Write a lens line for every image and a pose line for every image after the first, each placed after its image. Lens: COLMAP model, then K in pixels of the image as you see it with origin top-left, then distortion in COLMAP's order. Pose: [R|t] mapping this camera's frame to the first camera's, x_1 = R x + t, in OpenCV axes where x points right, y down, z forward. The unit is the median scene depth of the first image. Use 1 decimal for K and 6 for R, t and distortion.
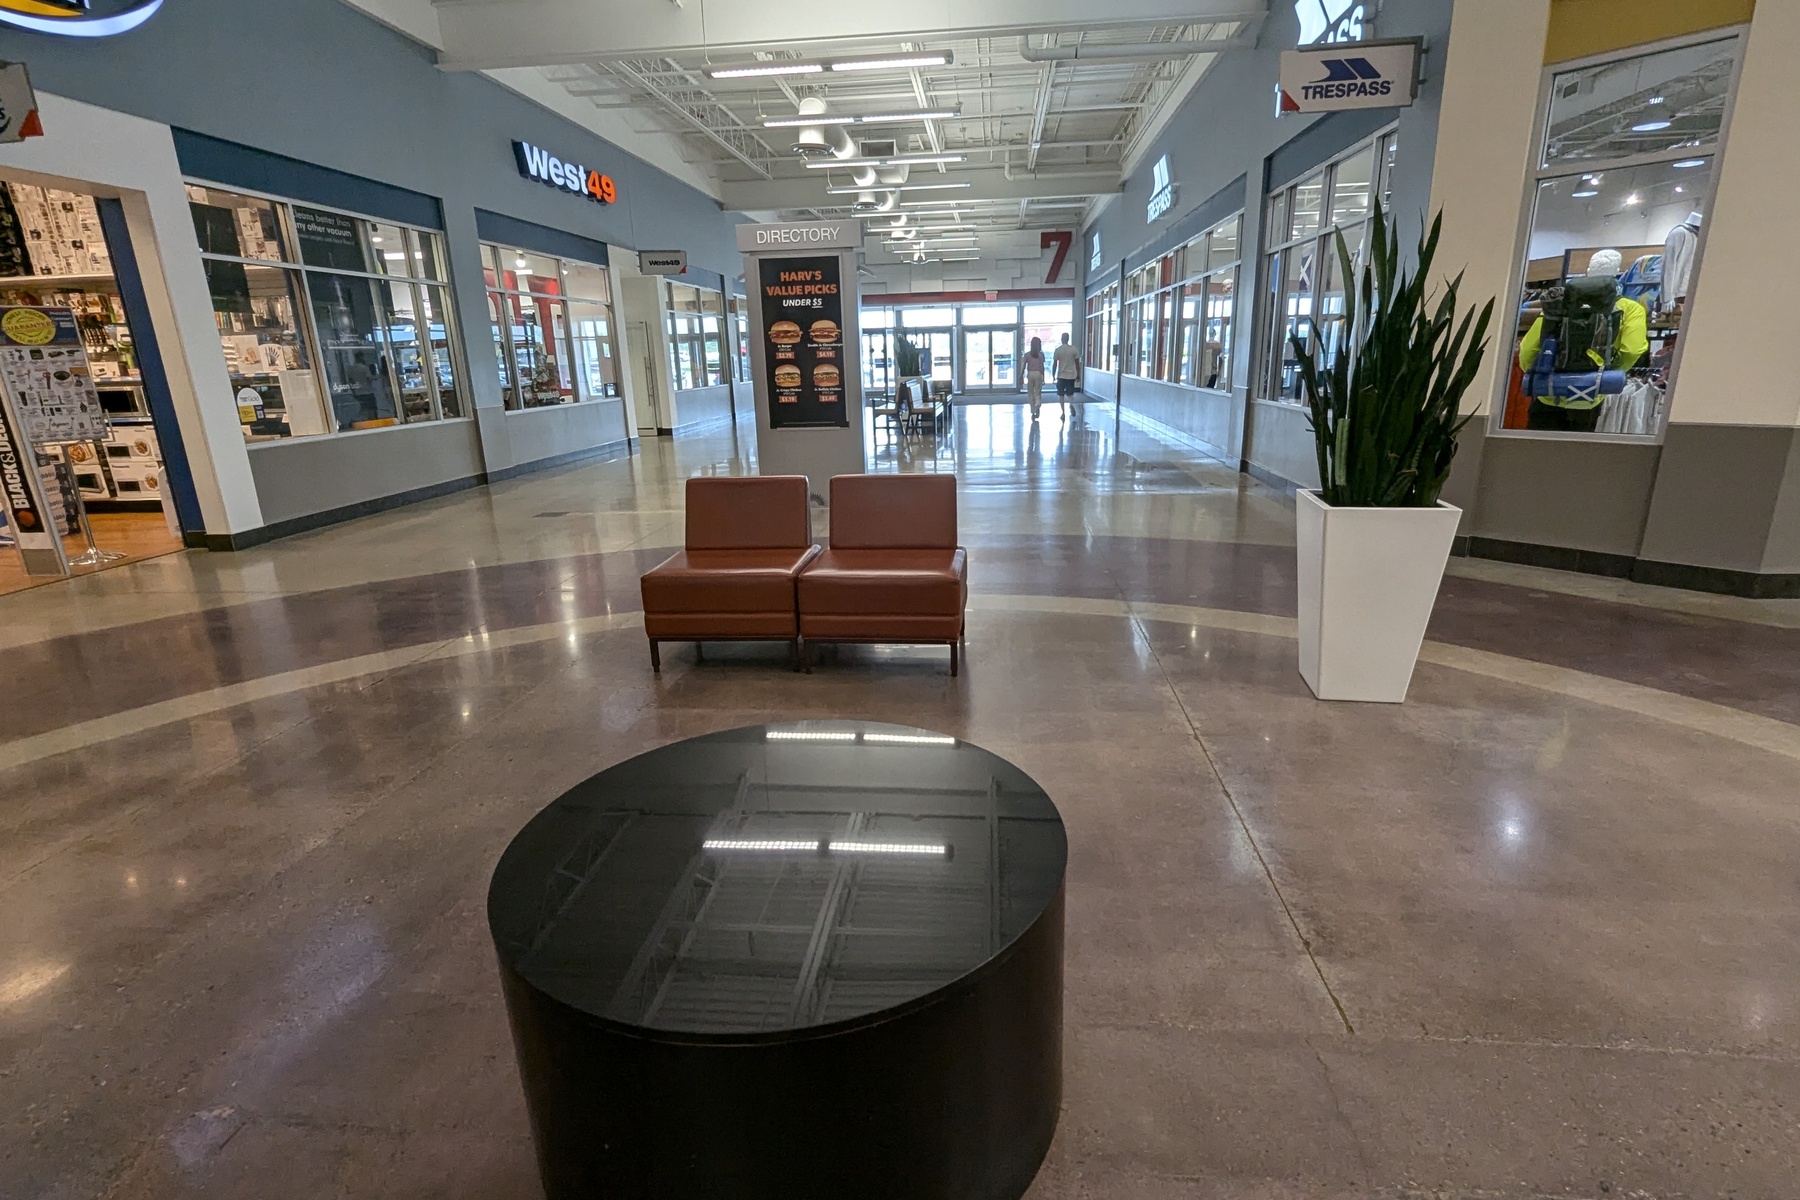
lens RADIAL K [[881.7, 0, 908.0], [0, 881.7, 608.7], [0, 0, 1]] dist [-0.000287, 0.000640]
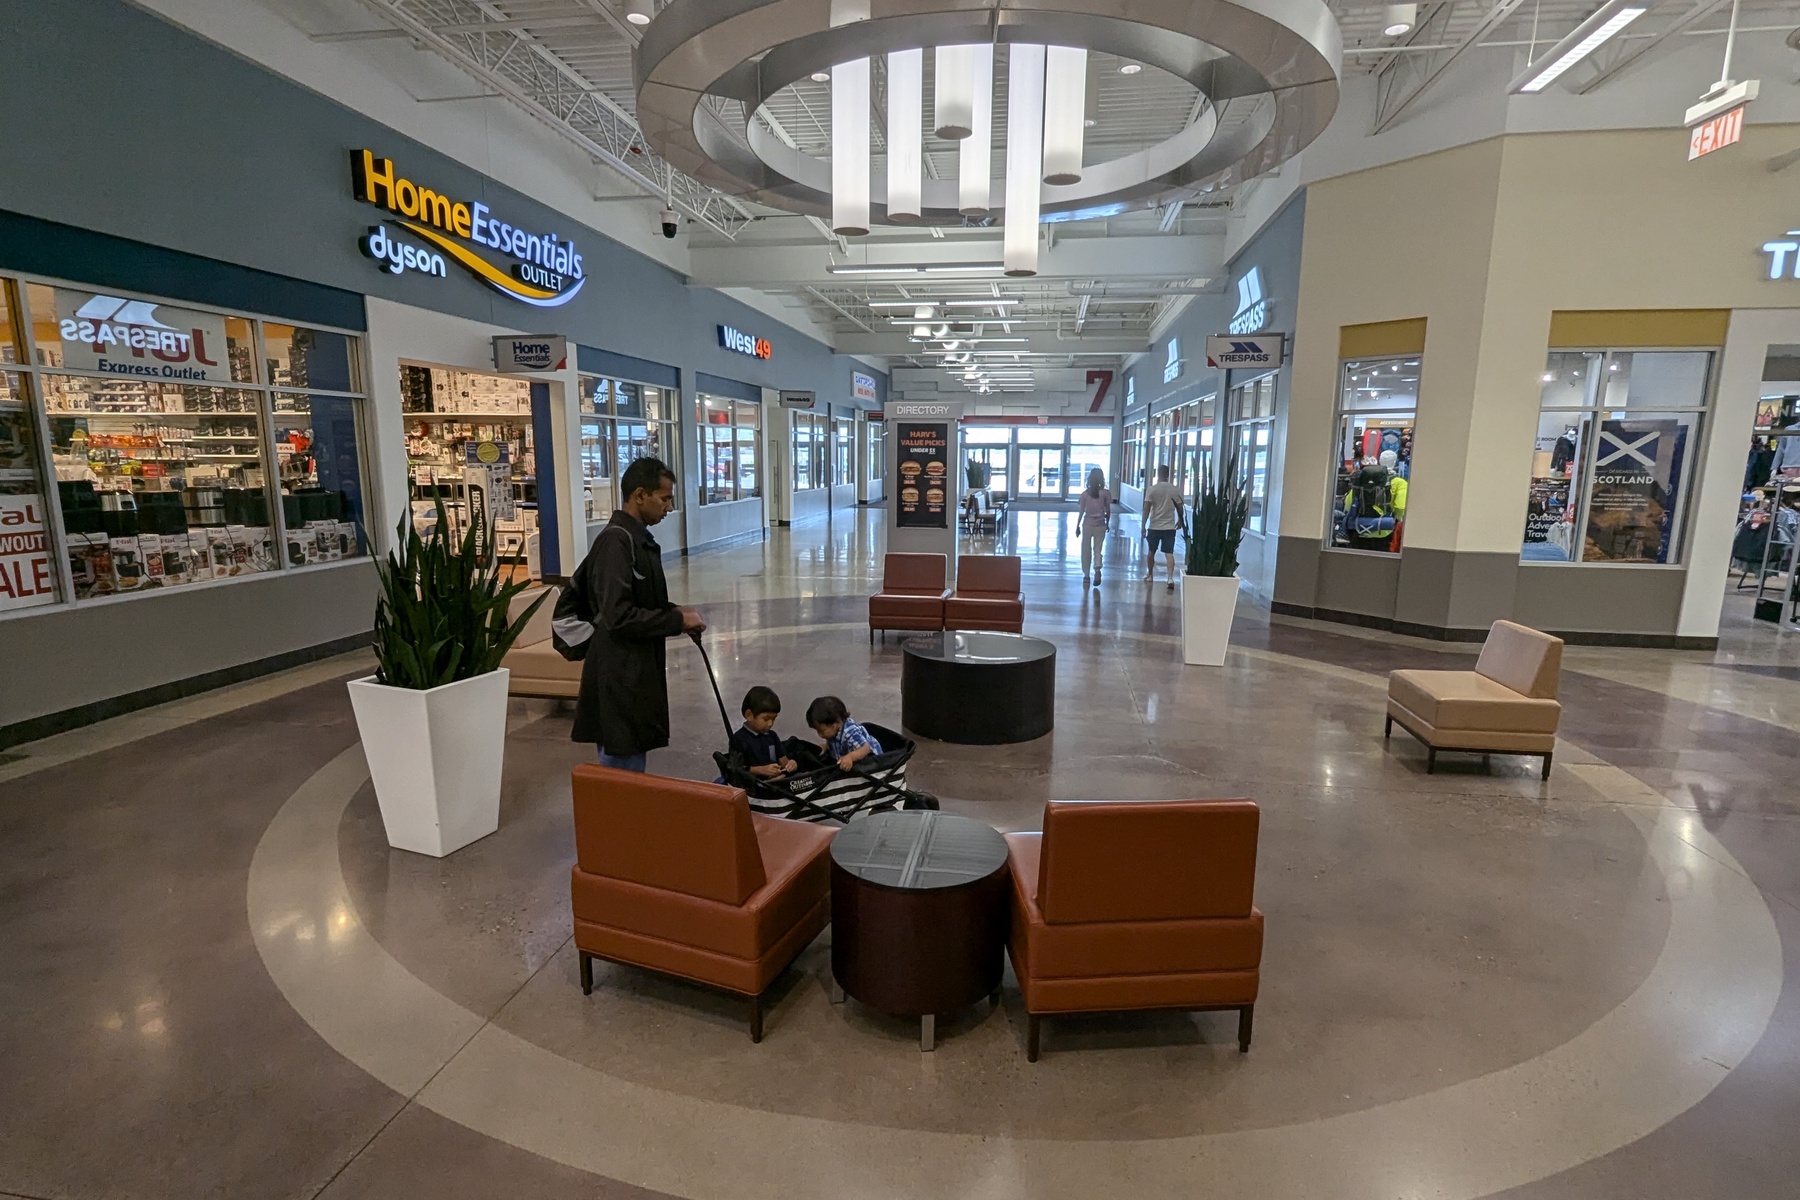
lens RADIAL K [[881.7, 0, 913.7], [0, 881.7, 609.3], [0, 0, 1]] dist [-0.000287, 0.000640]
pose [[0.997948, 0.046822, -0.043674, -0.044114], [-0.051192, 0.993156, -0.104978, 0.088076], [0.038460, 0.106999, 0.993515, -0.458873]]
